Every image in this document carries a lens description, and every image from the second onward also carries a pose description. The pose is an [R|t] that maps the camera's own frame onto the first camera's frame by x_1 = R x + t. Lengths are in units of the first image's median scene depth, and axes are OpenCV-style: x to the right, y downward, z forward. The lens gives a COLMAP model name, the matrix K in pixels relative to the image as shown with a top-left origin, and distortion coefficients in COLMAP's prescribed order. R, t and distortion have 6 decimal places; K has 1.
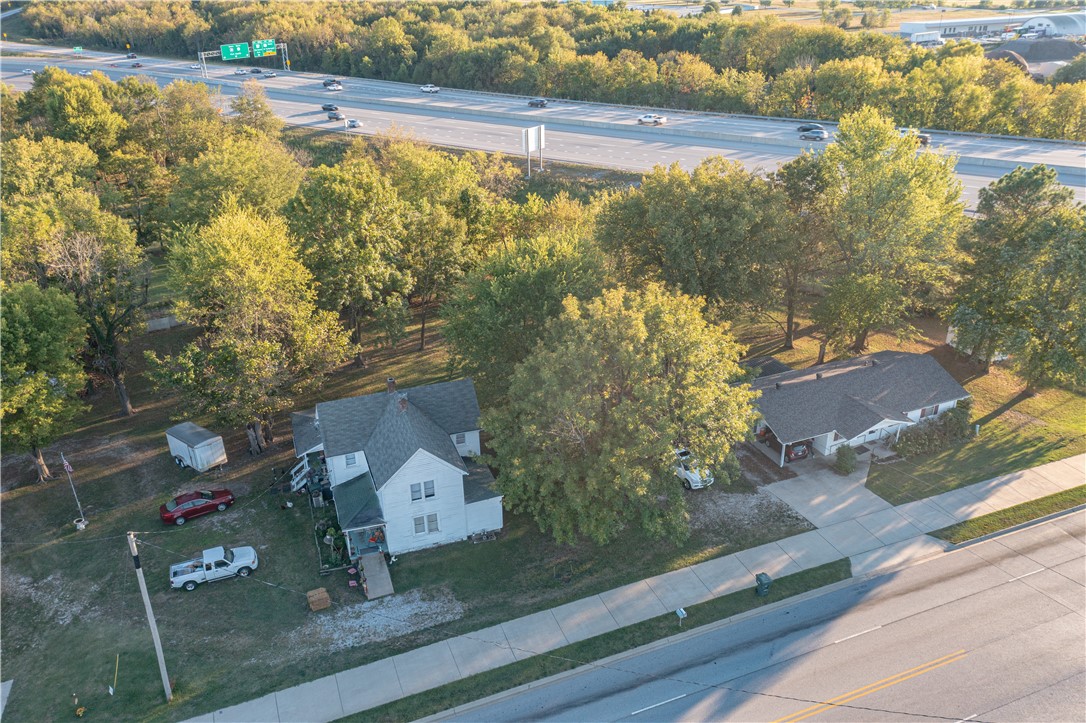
lens RADIAL K [[857.5, 0, 543.0], [0, 857.5, 361.5], [0, 0, 1]] dist [-0.017189, -0.008516]
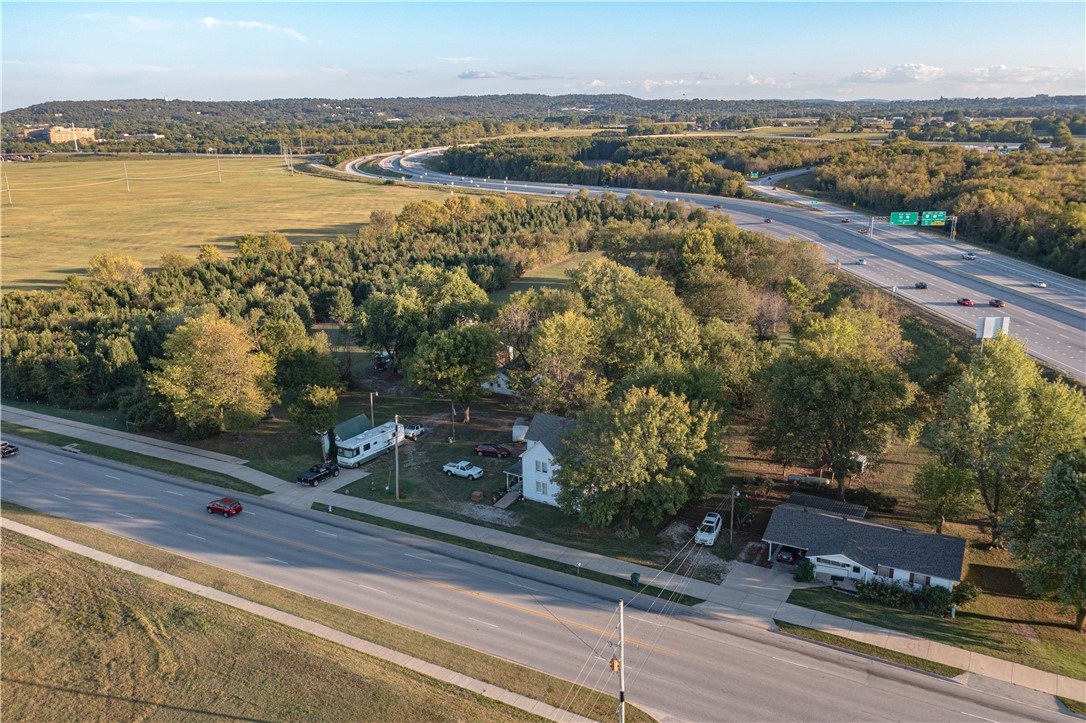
lens RADIAL K [[857.5, 0, 543.0], [0, 857.5, 361.5], [0, 0, 1]] dist [-0.017189, -0.008516]
pose [[0.625556, 0.219773, -0.748585, 1.102792], [-0.339164, 0.940699, -0.007248, -0.044978], [0.702601, 0.258427, 0.662999, -0.247881]]
